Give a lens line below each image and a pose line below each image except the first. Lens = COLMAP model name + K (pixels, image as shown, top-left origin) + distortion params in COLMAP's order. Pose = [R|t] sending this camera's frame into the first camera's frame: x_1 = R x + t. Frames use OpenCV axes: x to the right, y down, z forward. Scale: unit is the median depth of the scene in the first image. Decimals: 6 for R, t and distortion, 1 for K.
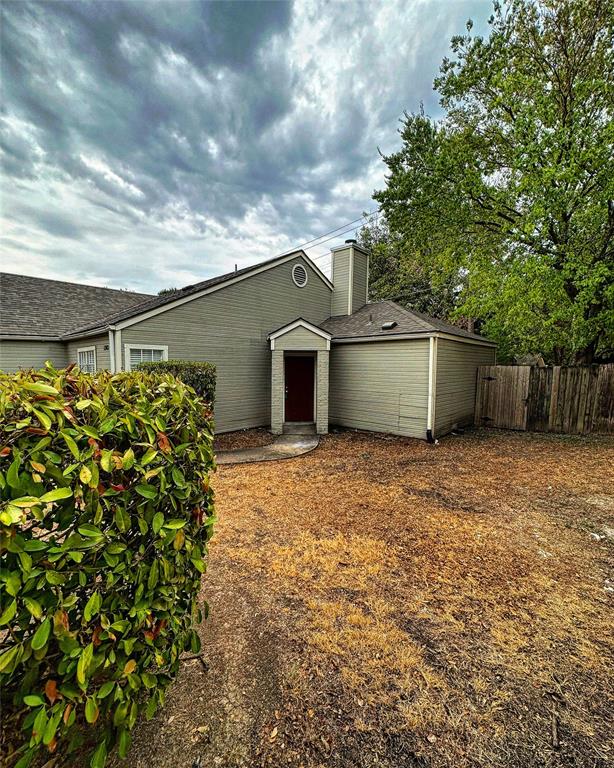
lens RADIAL K [[332.3, 0, 305.7], [0, 332.3, 380.3], [0, 0, 1]] dist [-0.017450, 0.007577]
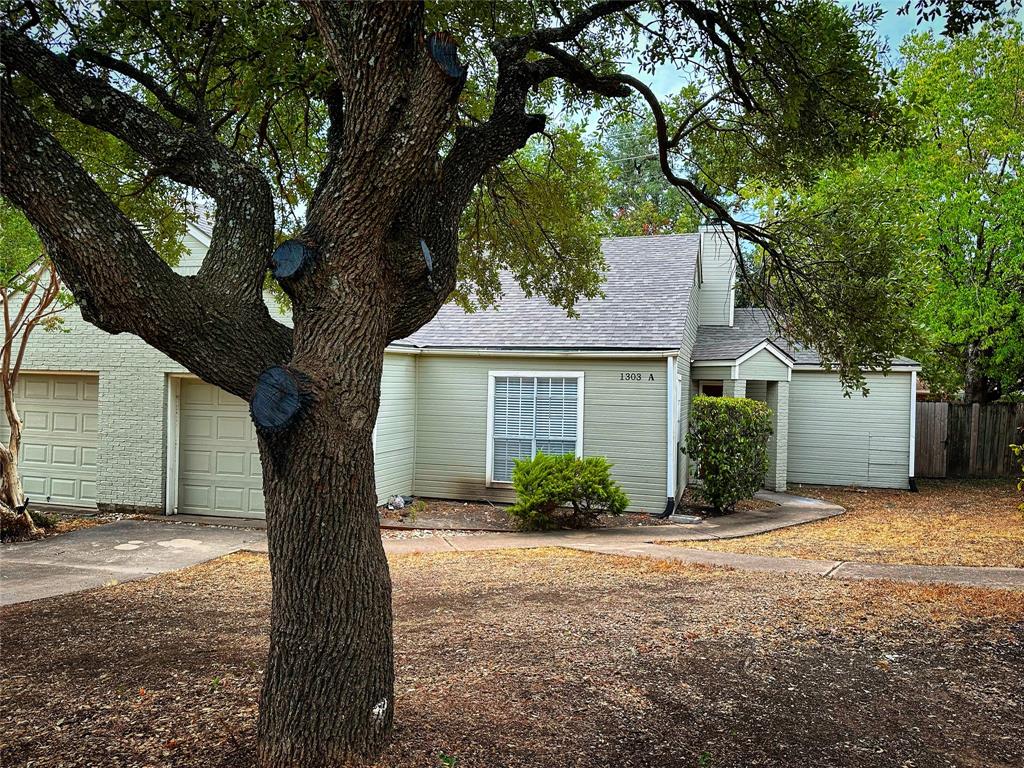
lens RADIAL K [[763.1, 0, 512.0], [0, 763.1, 384.0], [0, 0, 1]] dist [0.075316, -0.103618]
pose [[0.891086, 0.016383, 0.453538, -1.354697], [0.001284, 0.999253, -0.038619, -0.016139], [-0.453832, 0.034995, 0.890400, -0.309062]]
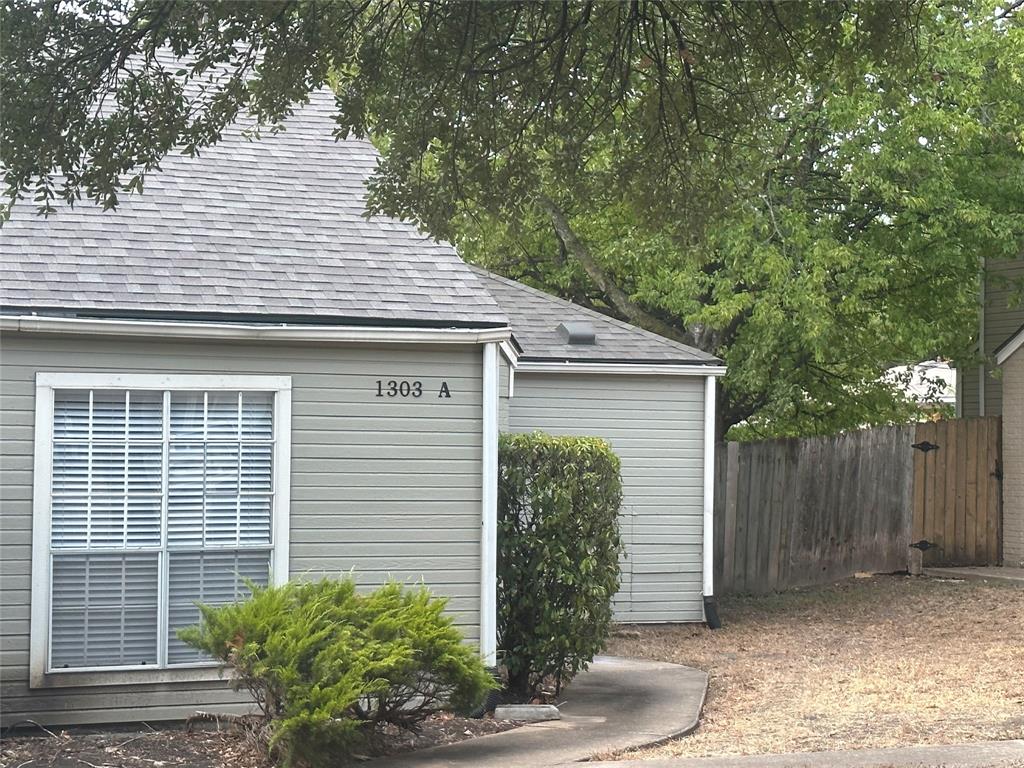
lens RADIAL K [[2130.8, 0, 512.0], [0, 2130.8, 384.0], [0, 0, 1]] dist [0.082029, 0.216131]
pose [[0.425871, 0.020145, 0.904559, -1.968948], [0.030340, 0.998872, -0.036530, -0.024920], [-0.904275, 0.043001, 0.424780, 0.068054]]
